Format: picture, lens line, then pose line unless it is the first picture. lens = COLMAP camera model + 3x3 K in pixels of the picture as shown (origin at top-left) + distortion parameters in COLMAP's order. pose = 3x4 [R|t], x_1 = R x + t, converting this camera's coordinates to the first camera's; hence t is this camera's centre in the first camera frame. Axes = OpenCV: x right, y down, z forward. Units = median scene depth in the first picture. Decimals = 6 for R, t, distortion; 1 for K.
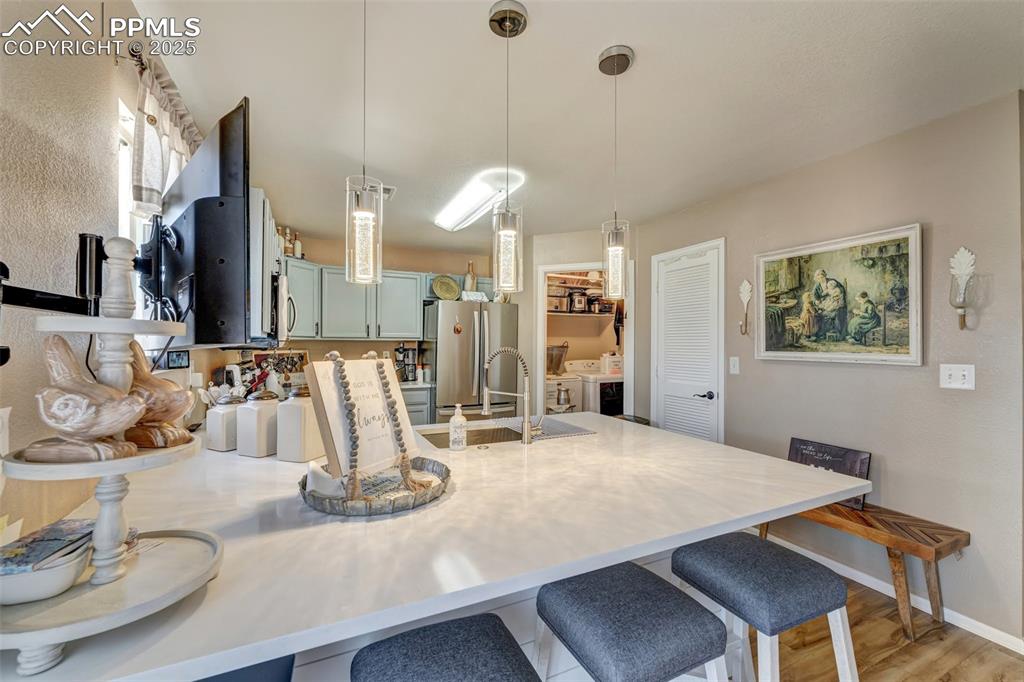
lens RADIAL K [[417.8, 0, 508.7], [0, 417.8, 343.1], [0, 0, 1]] dist [0.000872, -0.000095]
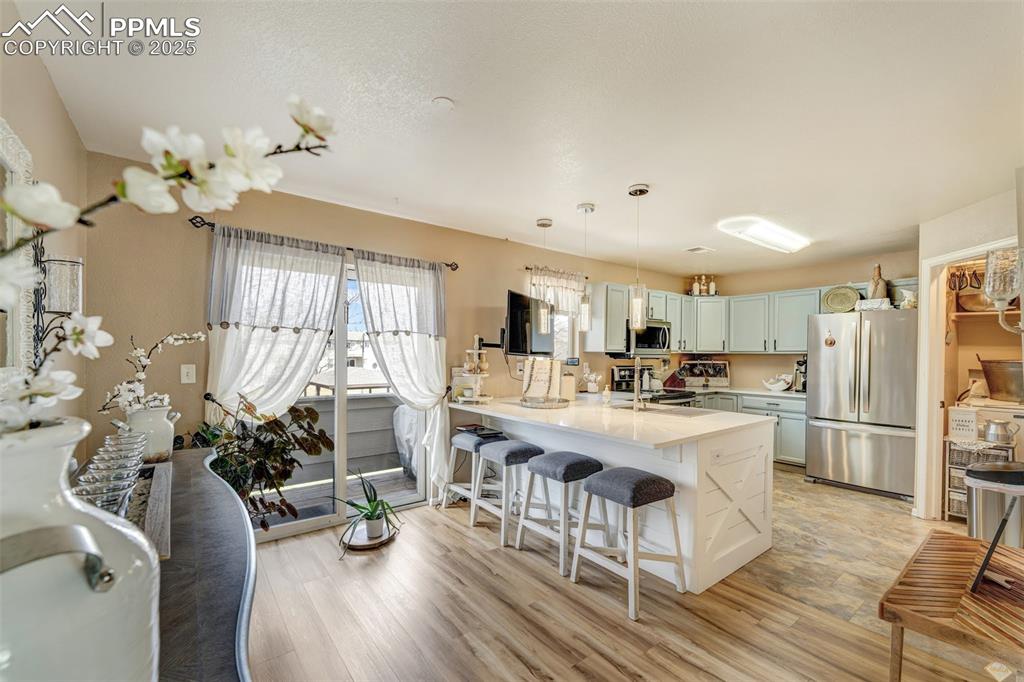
lens RADIAL K [[424.4, 0, 510.7], [0, 424.4, 361.1], [0, 0, 1]] dist [0.000074, 0.000007]
pose [[0.209987, 0.010493, -0.977648, 0.723128], [-0.002149, 0.999945, 0.010271, 0.003959], [0.977702, -0.000055, 0.209998, 0.049260]]
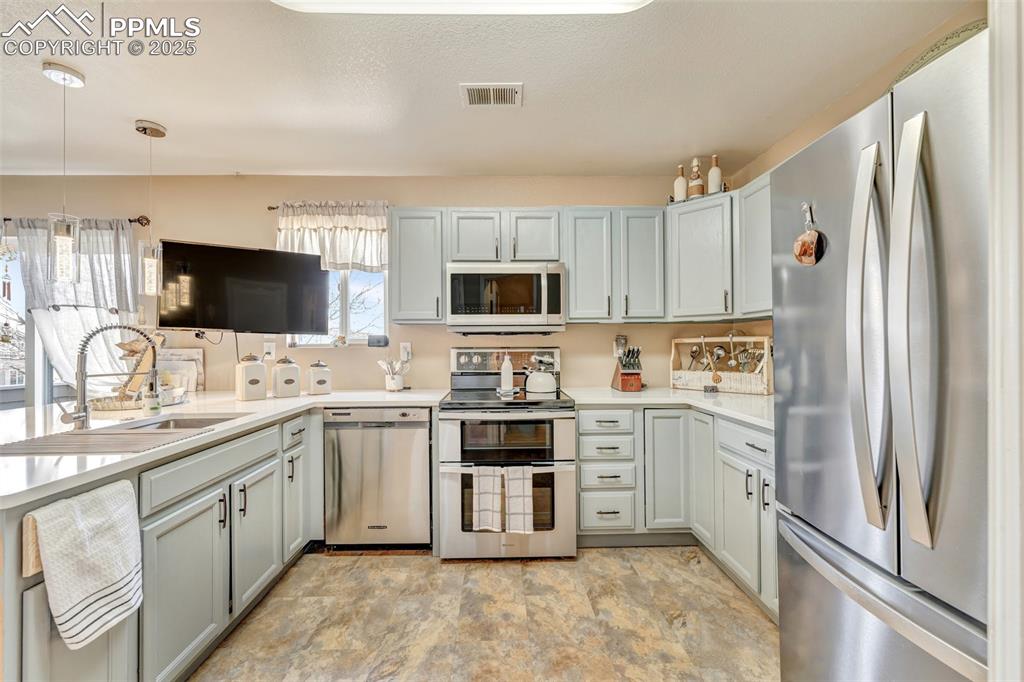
lens RADIAL K [[421.4, 0, 507.8], [0, 421.4, 344.8], [0, 0, 1]] dist [0.001564, -0.000303]
pose [[-0.407441, -0.002079, -0.913229, 0.215627], [0.009424, 0.999935, -0.006481, 0.029993], [0.913183, -0.011247, -0.407394, 0.956204]]
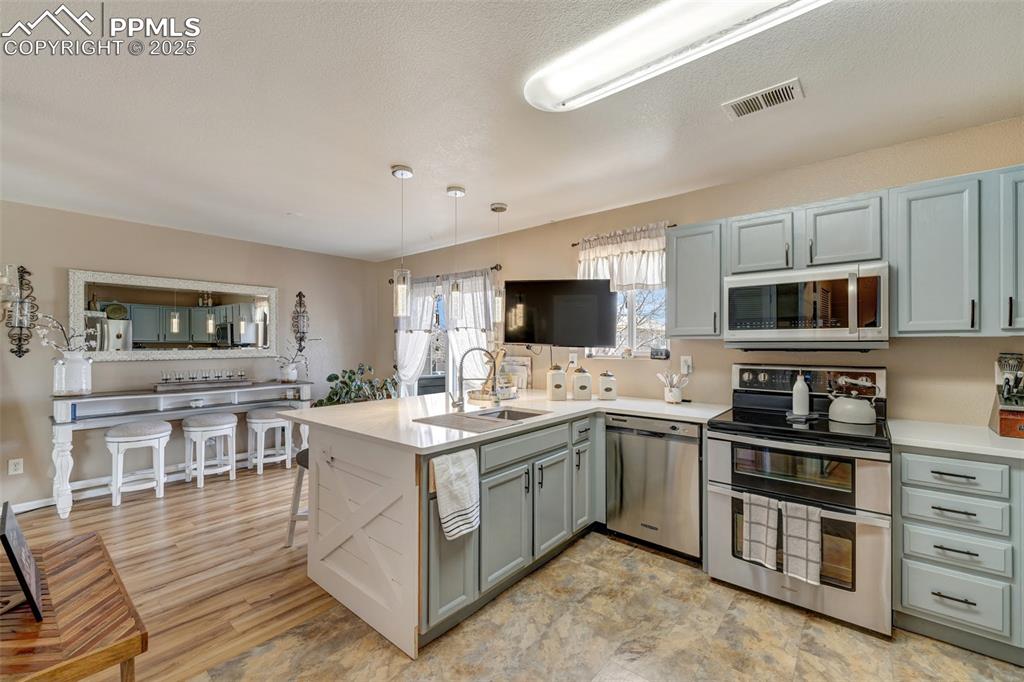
lens RADIAL K [[423.7, 0, 505.4], [0, 423.7, 346.3], [0, 0, 1]] dist [0.000754, -0.000369]
pose [[-0.913197, 0.000298, -0.407519, 0.218528], [0.001033, 0.999998, -0.001582, 0.003122], [0.407518, -0.001865, -0.913195, 1.050809]]
